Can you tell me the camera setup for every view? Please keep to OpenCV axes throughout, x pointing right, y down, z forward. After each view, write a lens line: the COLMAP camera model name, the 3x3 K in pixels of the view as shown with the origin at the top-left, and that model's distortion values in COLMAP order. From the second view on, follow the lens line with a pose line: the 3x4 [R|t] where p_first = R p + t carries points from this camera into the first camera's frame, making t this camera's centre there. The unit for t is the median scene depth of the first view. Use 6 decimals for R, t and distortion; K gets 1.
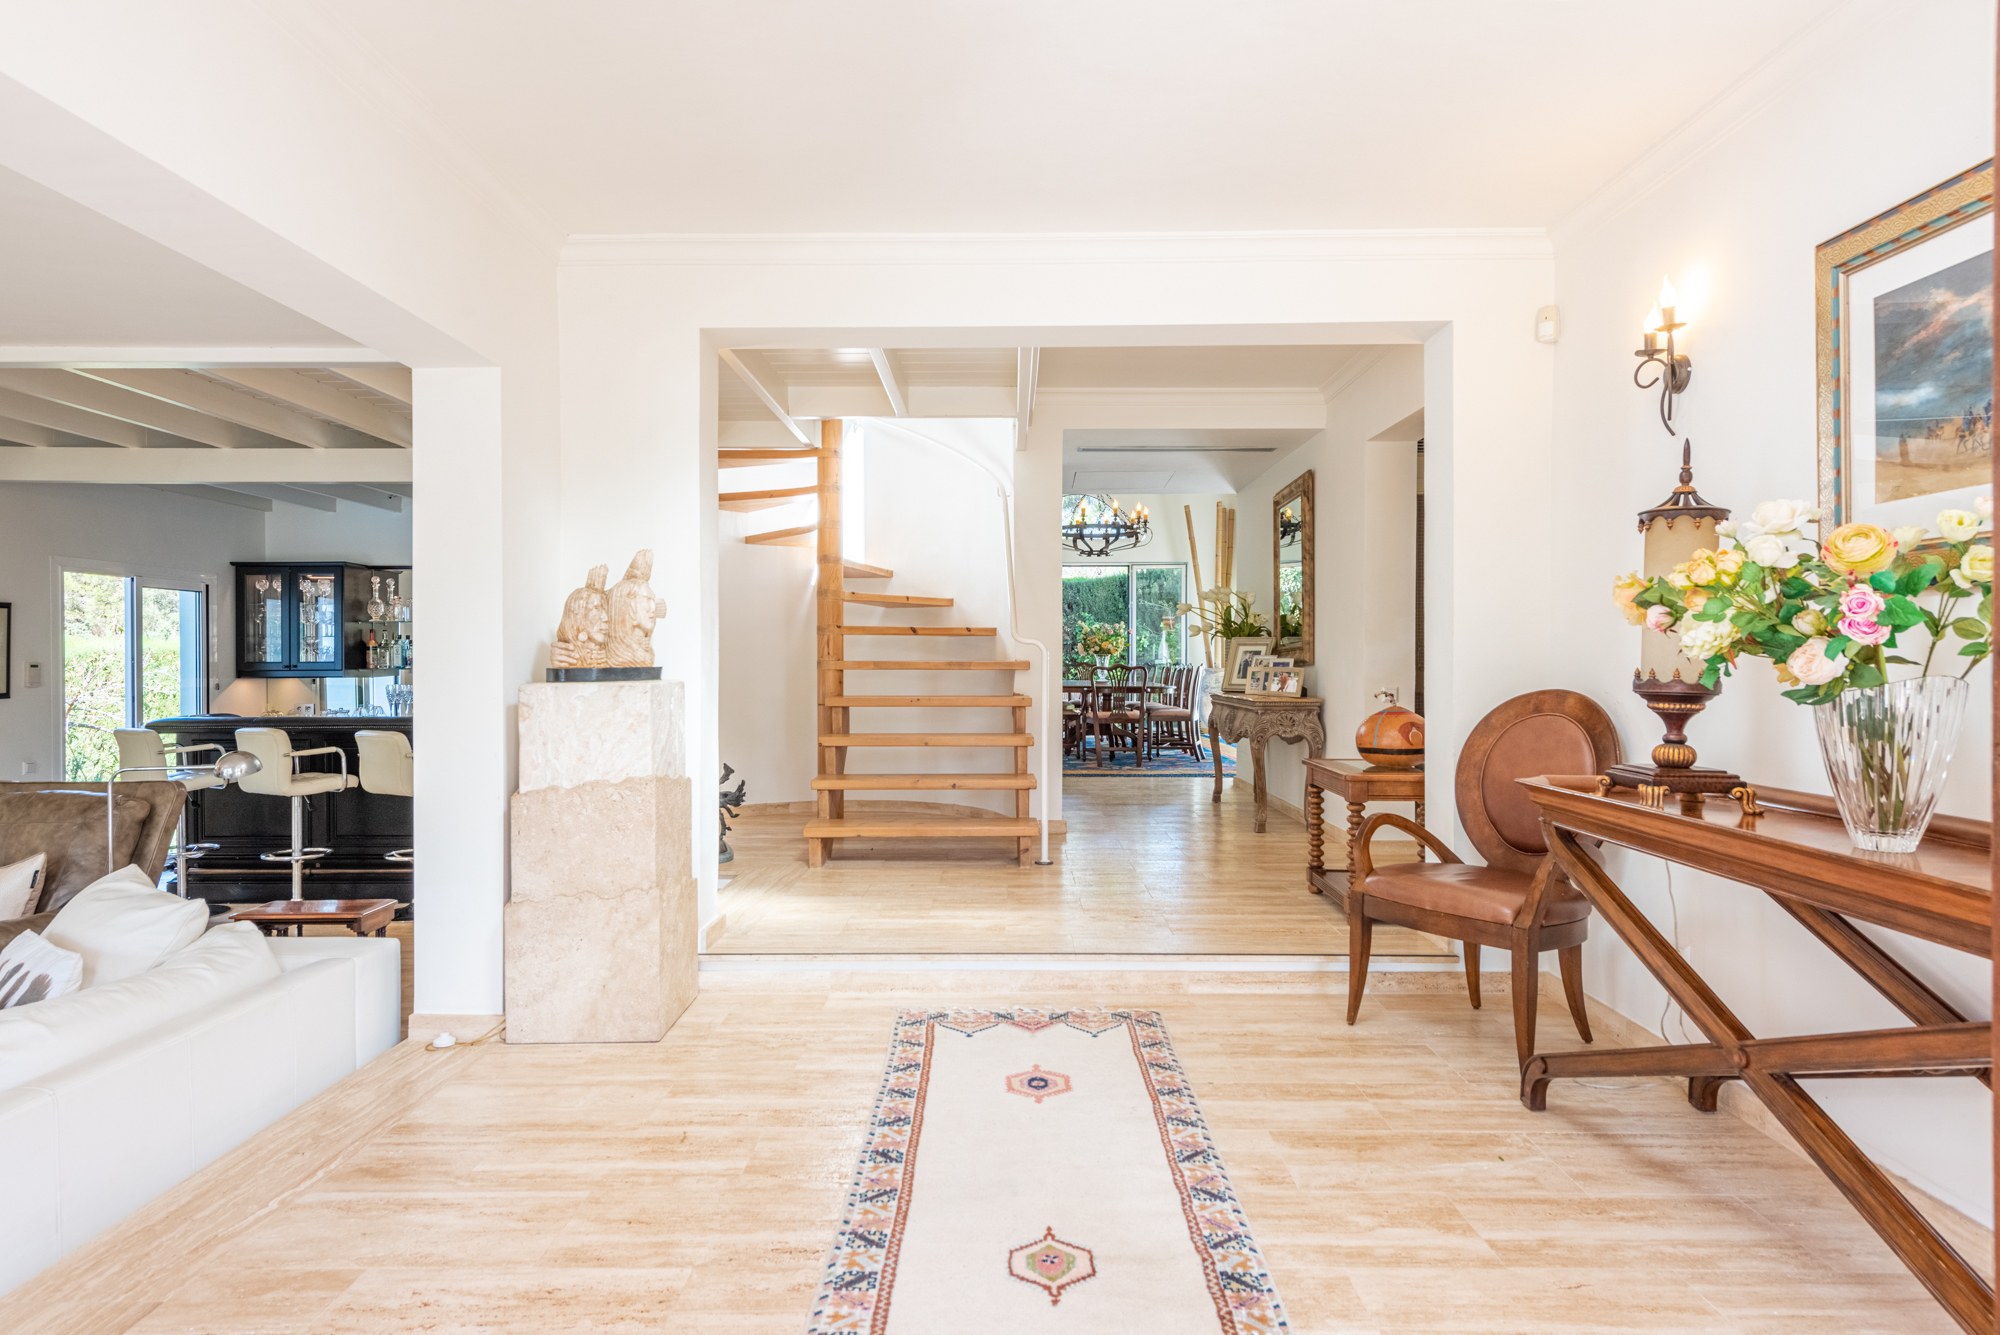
lens RADIAL K [[1132.0, 0, 1002.0], [0, 1132.0, 662.2], [0, 0, 1]] dist [-0.001644, 0.000926]
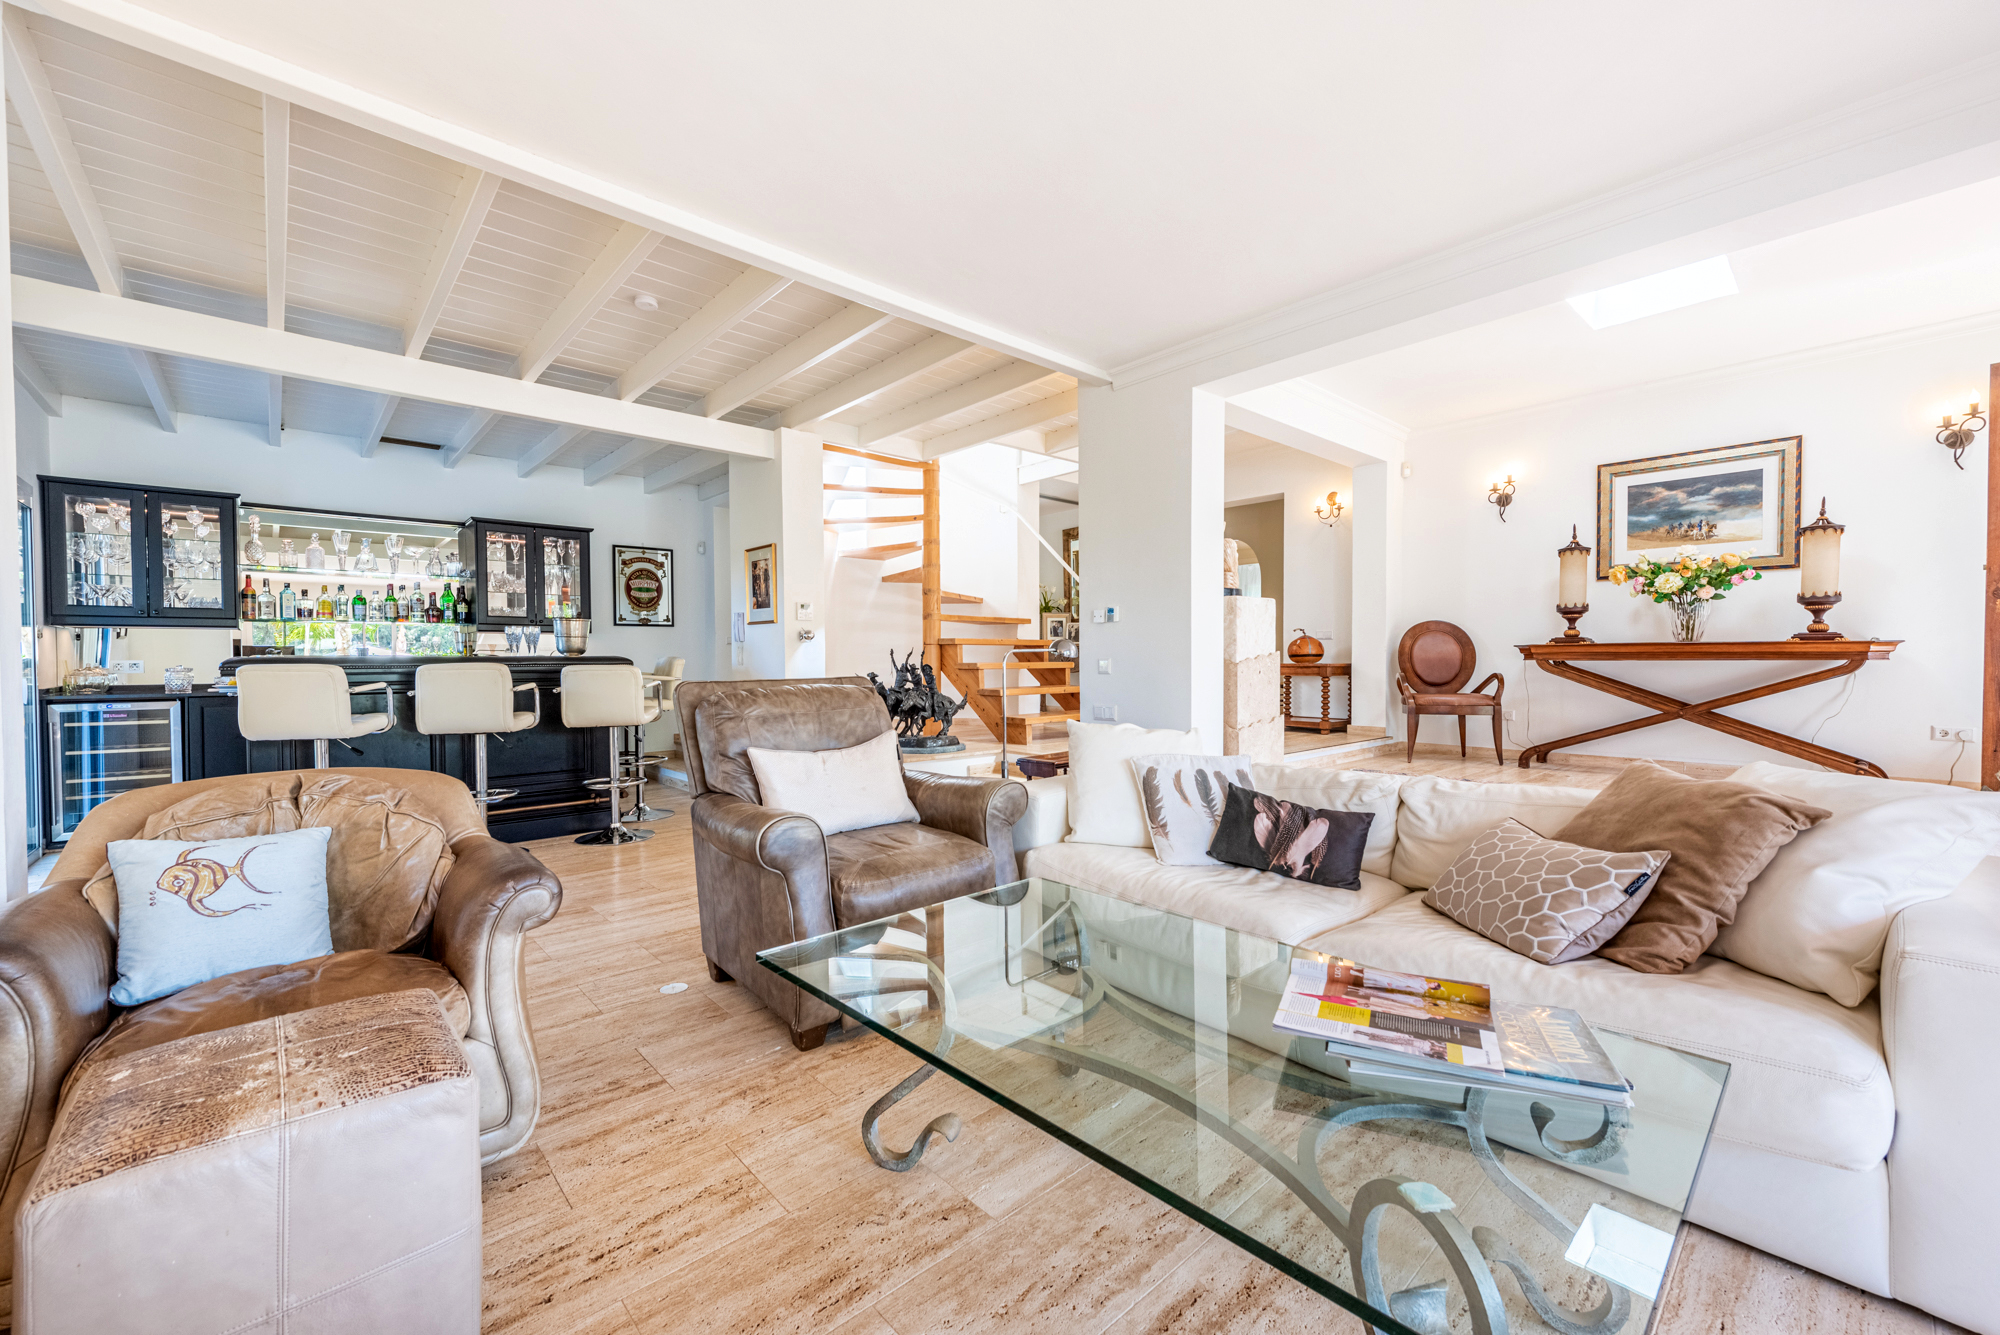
lens RADIAL K [[788.2, 0, 992.0], [0, 788.2, 669.4], [0, 0, 1]] dist [0.001536, 0.000061]
pose [[0.732634, -0.016362, 0.680426, -0.648223], [0.009103, 0.999857, 0.014241, 0.046181], [-0.680562, -0.004240, 0.732679, 0.183091]]
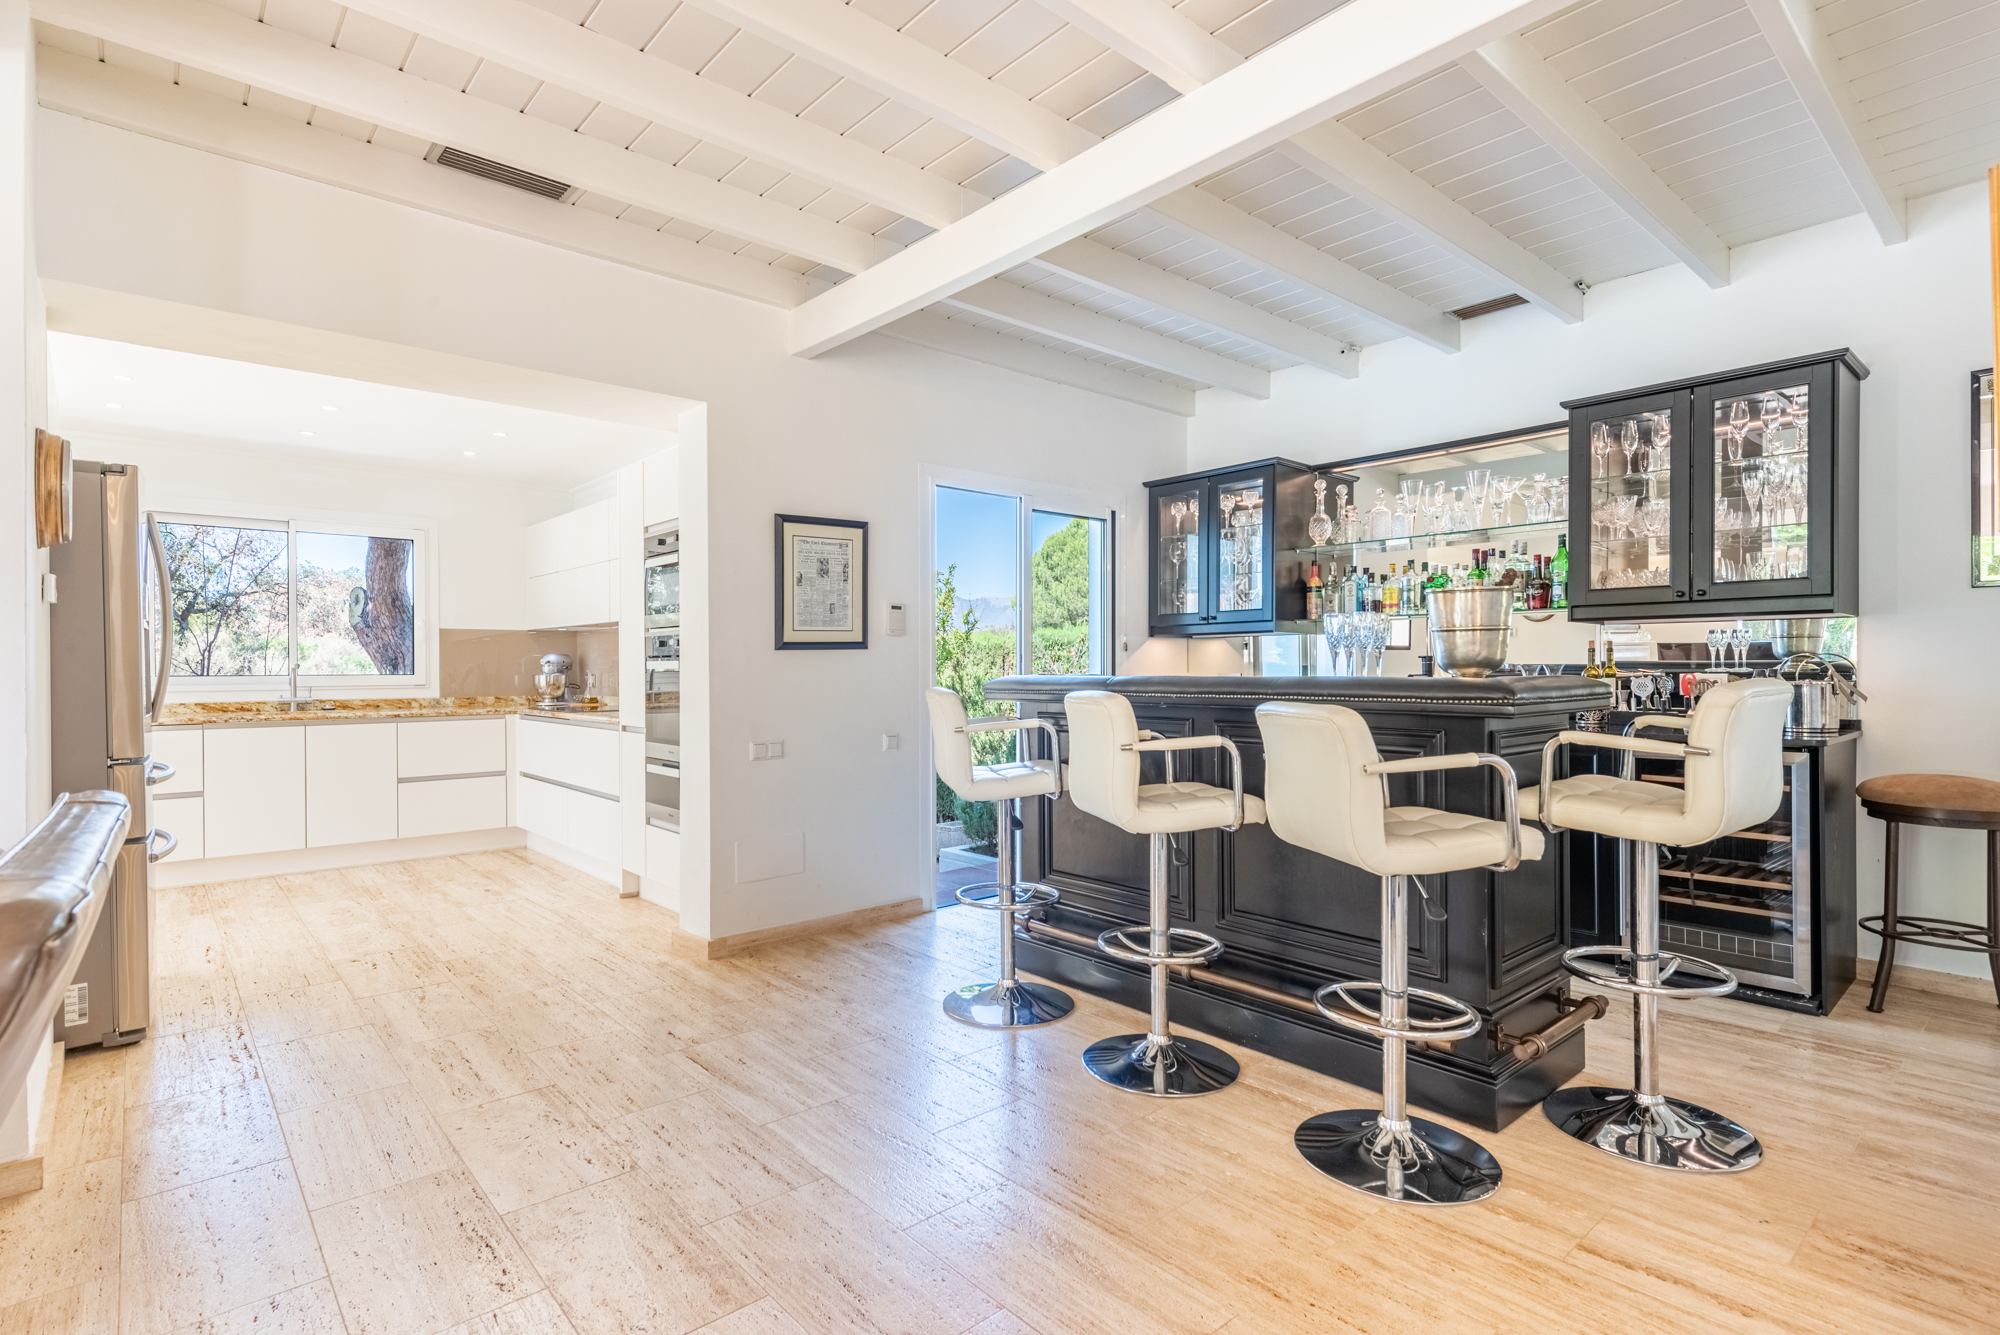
lens RADIAL K [[973.1, 0, 994.4], [0, 973.1, 671.8], [0, 0, 1]] dist [0.001383, 0.000186]
pose [[0.661515, 0.002435, -0.749928, -0.293861], [-0.000505, 0.999996, 0.002802, 0.040102], [0.749932, -0.001474, 0.661513, 0.559273]]
